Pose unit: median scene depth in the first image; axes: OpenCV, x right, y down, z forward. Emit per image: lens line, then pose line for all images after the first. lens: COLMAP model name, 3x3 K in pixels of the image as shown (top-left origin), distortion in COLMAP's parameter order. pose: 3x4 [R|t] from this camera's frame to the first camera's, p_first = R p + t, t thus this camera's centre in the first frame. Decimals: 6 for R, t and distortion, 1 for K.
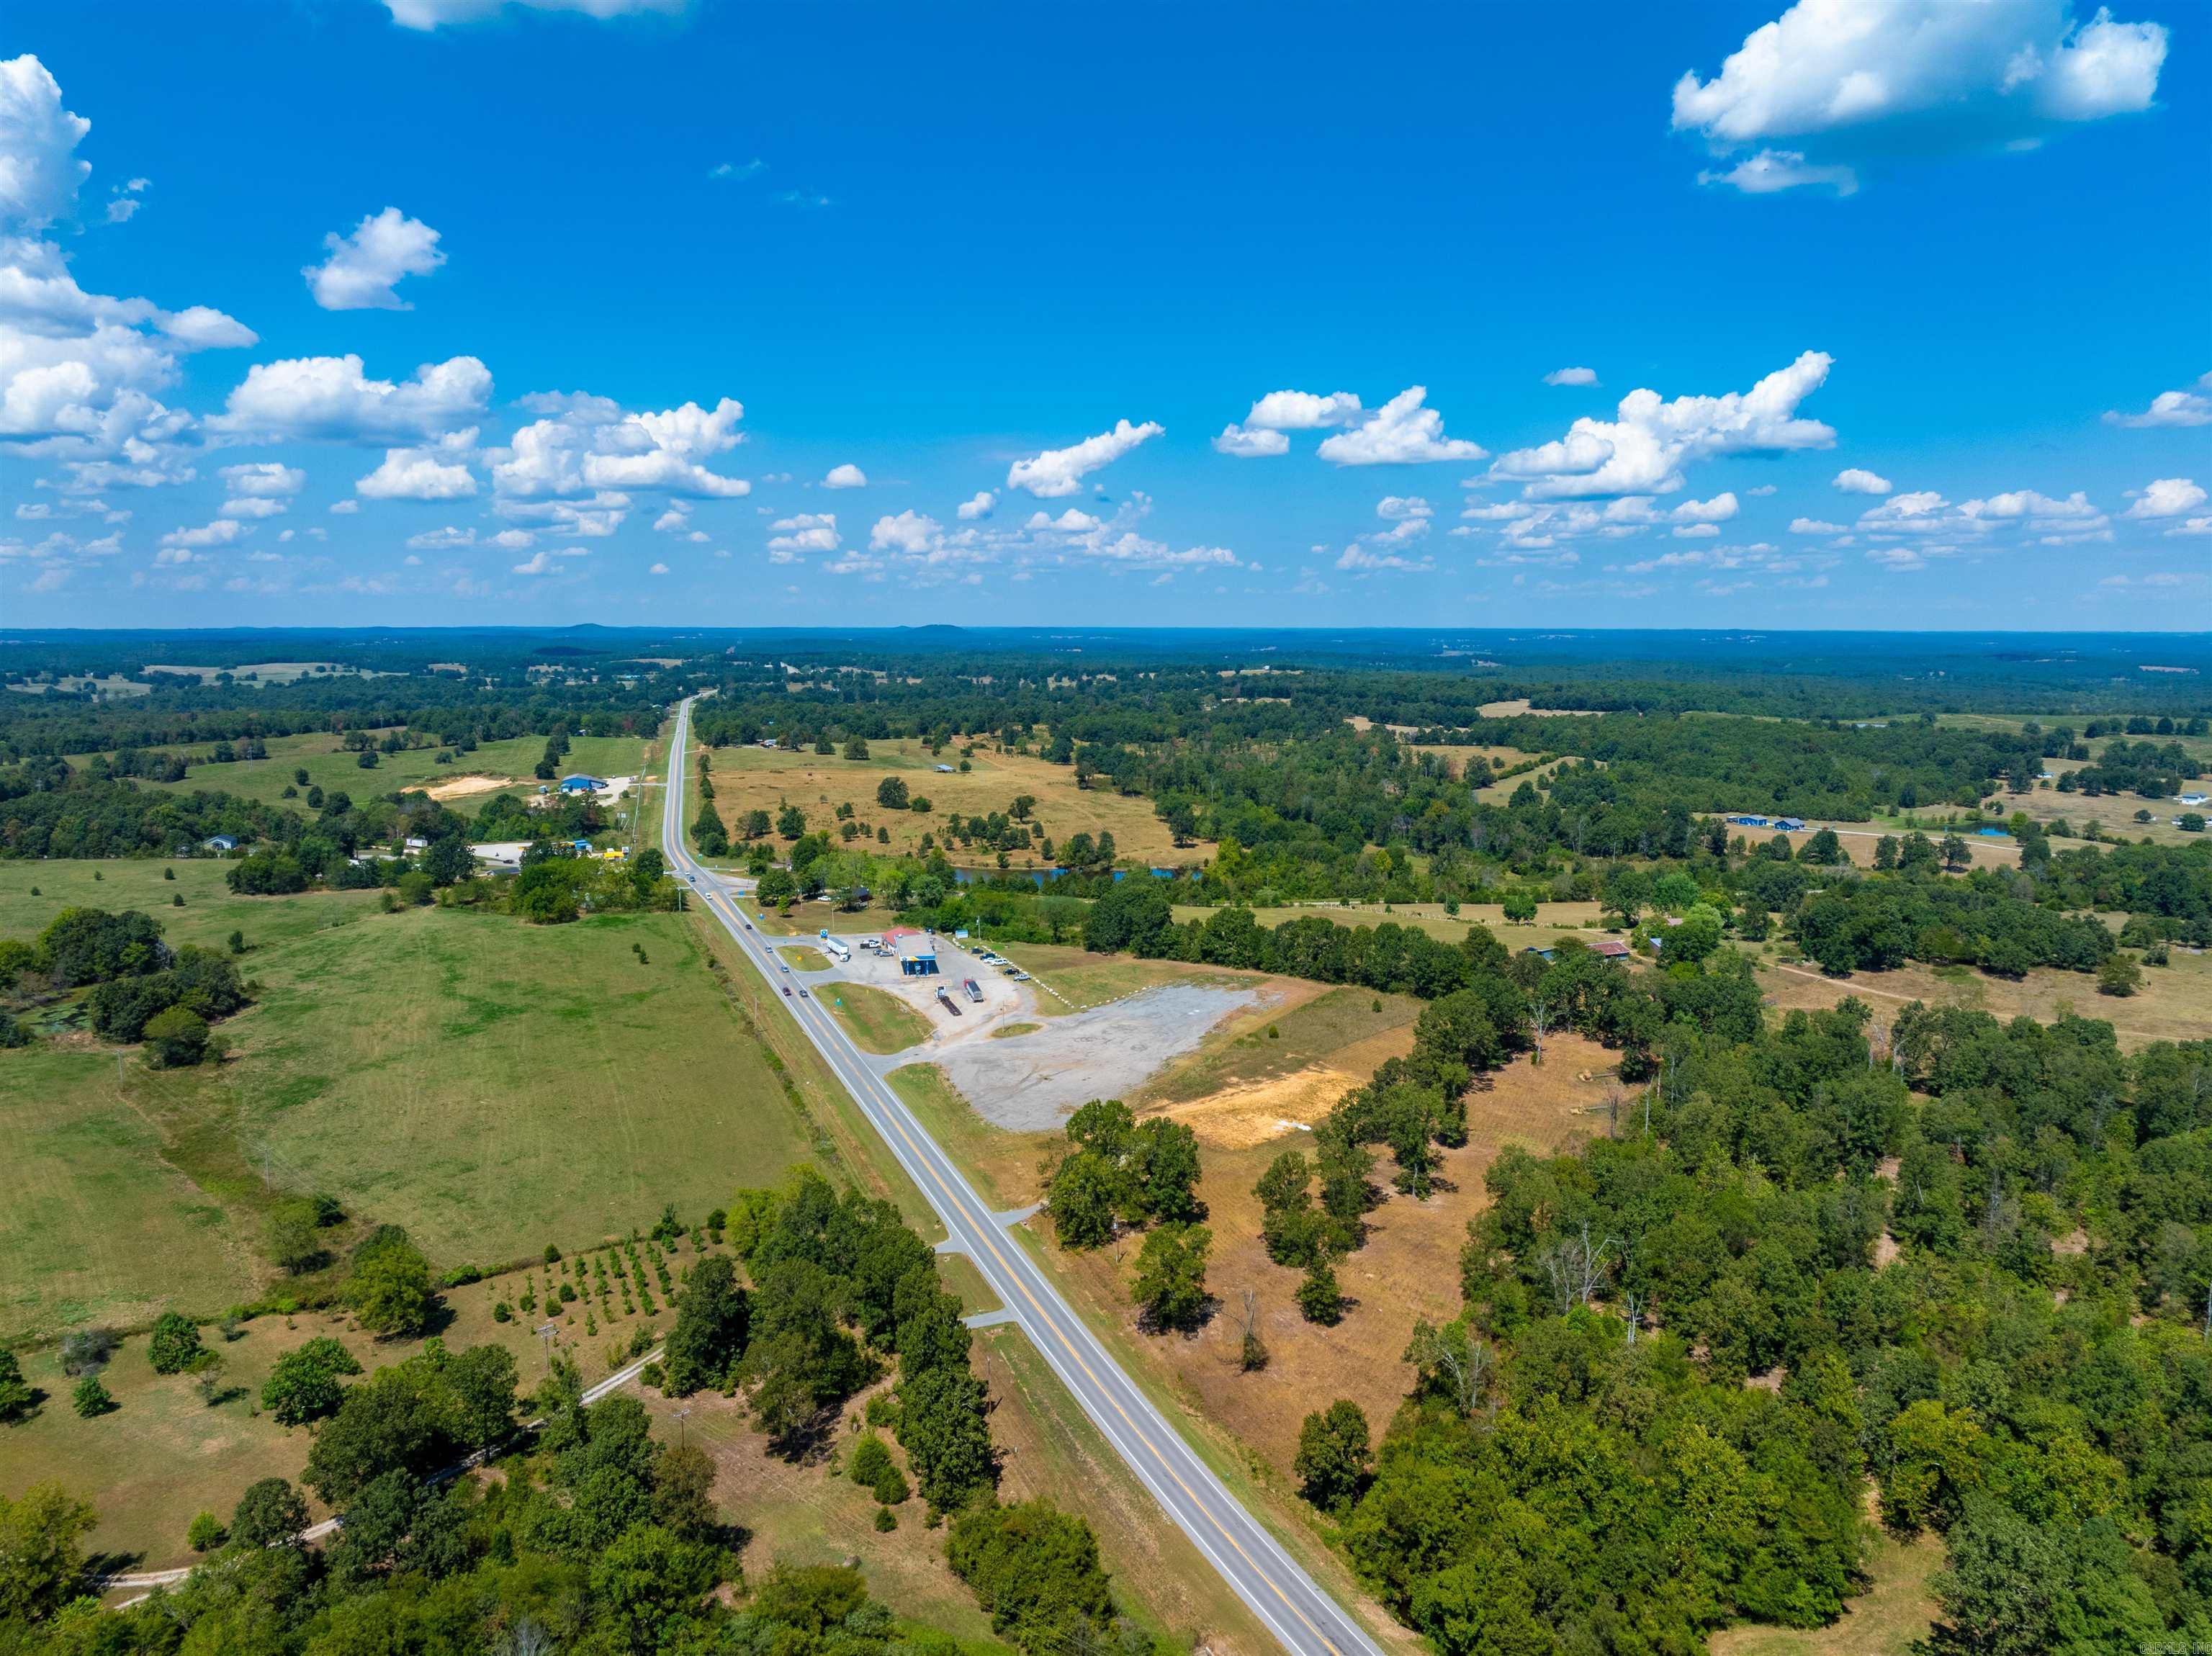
lens RADIAL K [[1540.1, 0, 1106.0], [0, 1540.1, 828.0], [0, 0, 1]] dist [-0.041962, 0.033776]
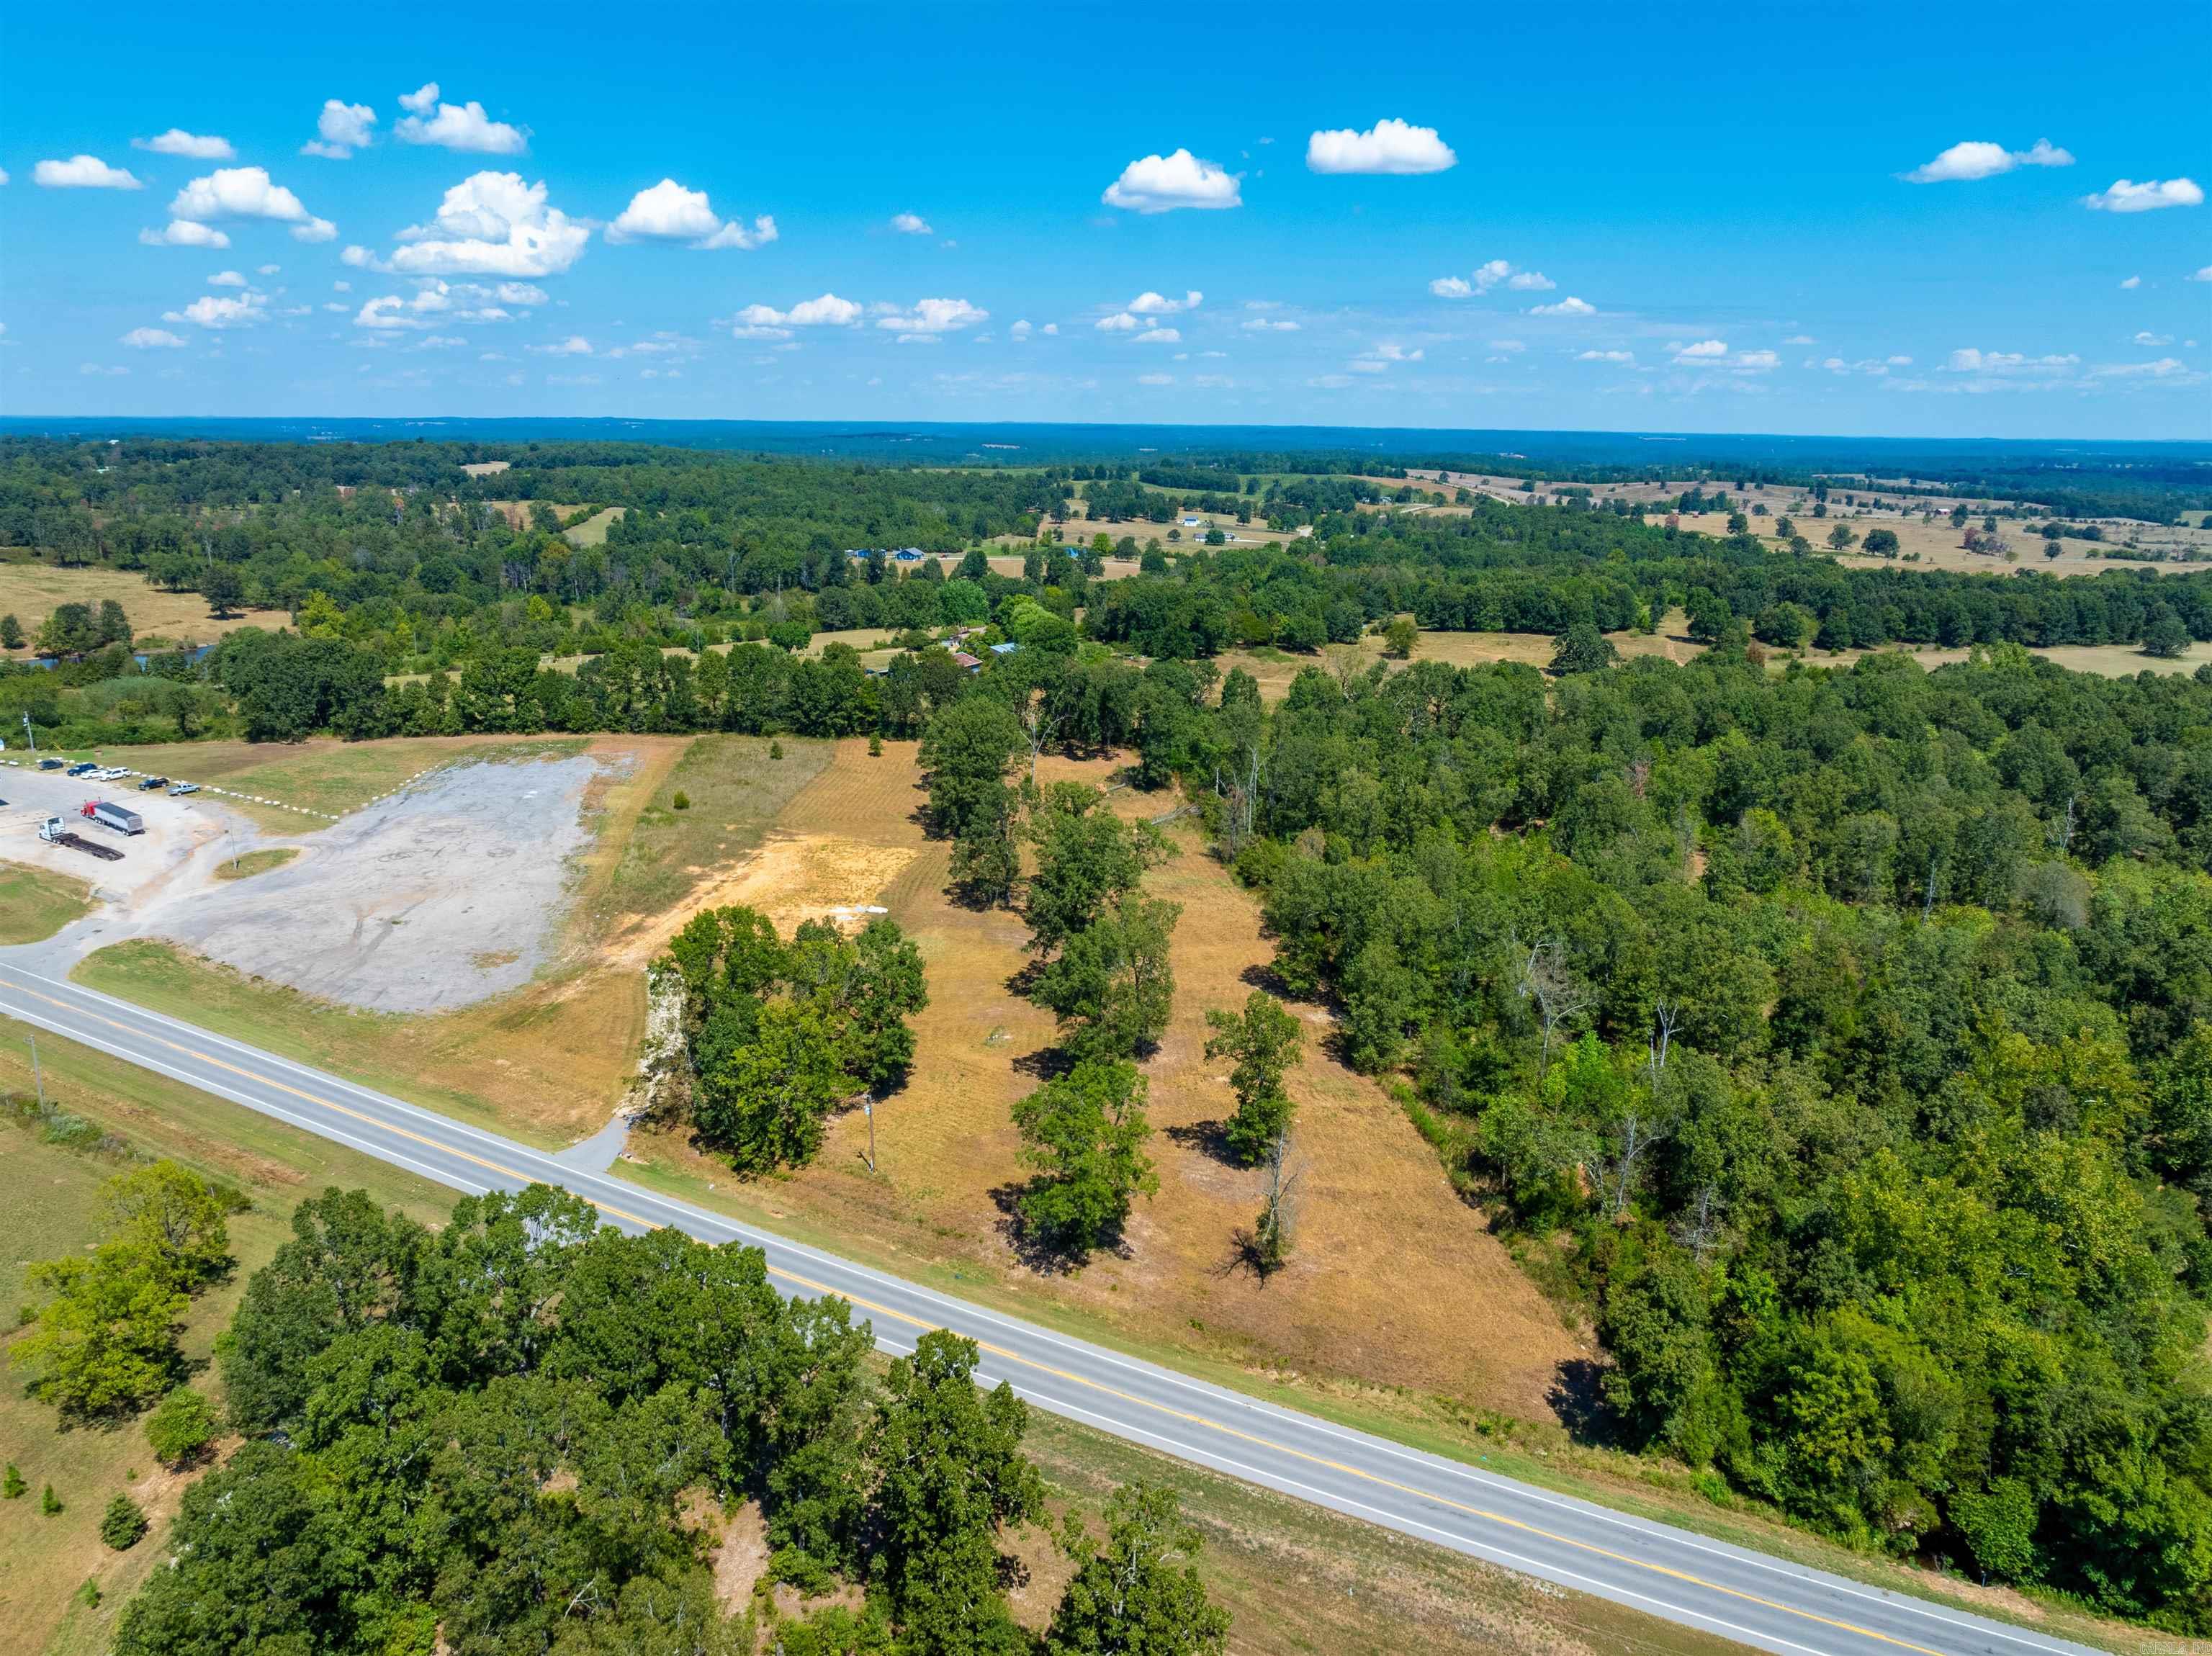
lens RADIAL K [[1554.4, 0, 1100.5], [0, 1554.4, 817.6], [0, 0, 1]] dist [-0.028974, 0.011158]
pose [[0.770637, -0.149697, 0.619442, -0.169726], [0.072715, 0.986326, 0.147897, 0.049366], [-0.633112, -0.068933, 0.770985, 0.334174]]
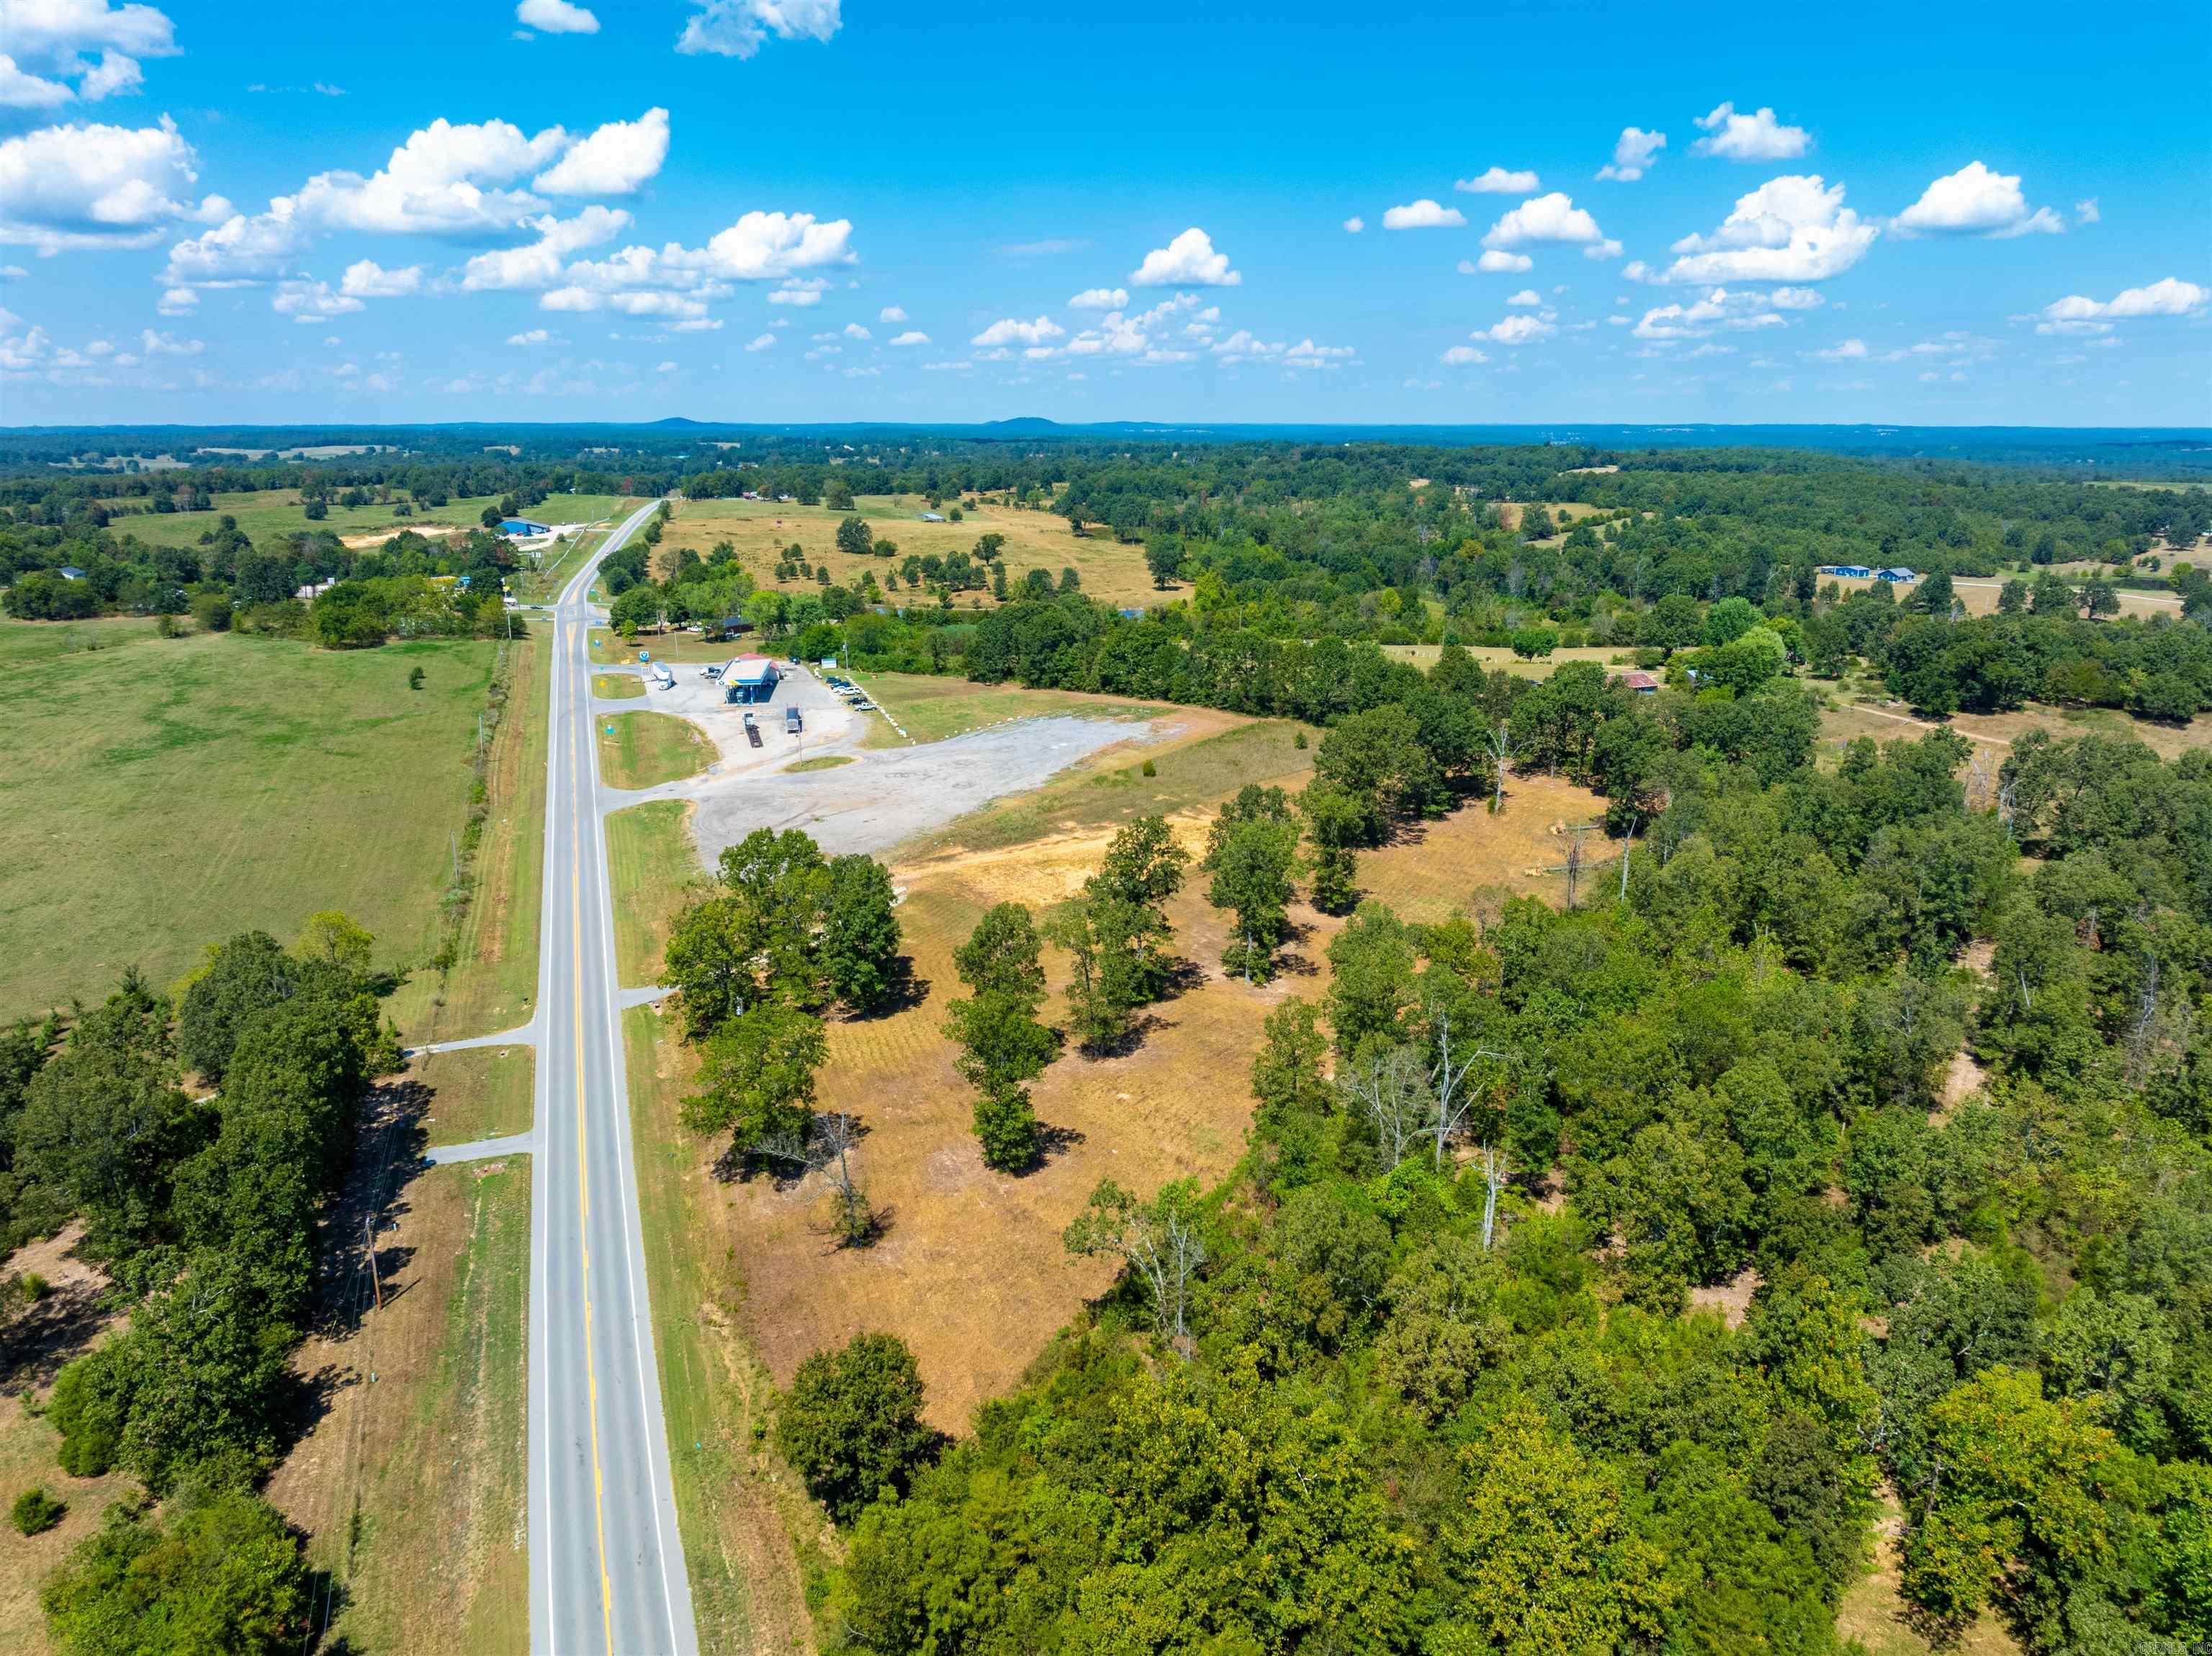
lens RADIAL K [[1540.1, 0, 1106.0], [0, 1540.1, 828.0], [0, 0, 1]] dist [-0.041962, 0.033776]
pose [[0.998050, 0.014562, -0.060702, 0.129056], [-0.006730, 0.991844, 0.127281, 0.063639], [0.062060, -0.126624, 0.990008, 0.242601]]
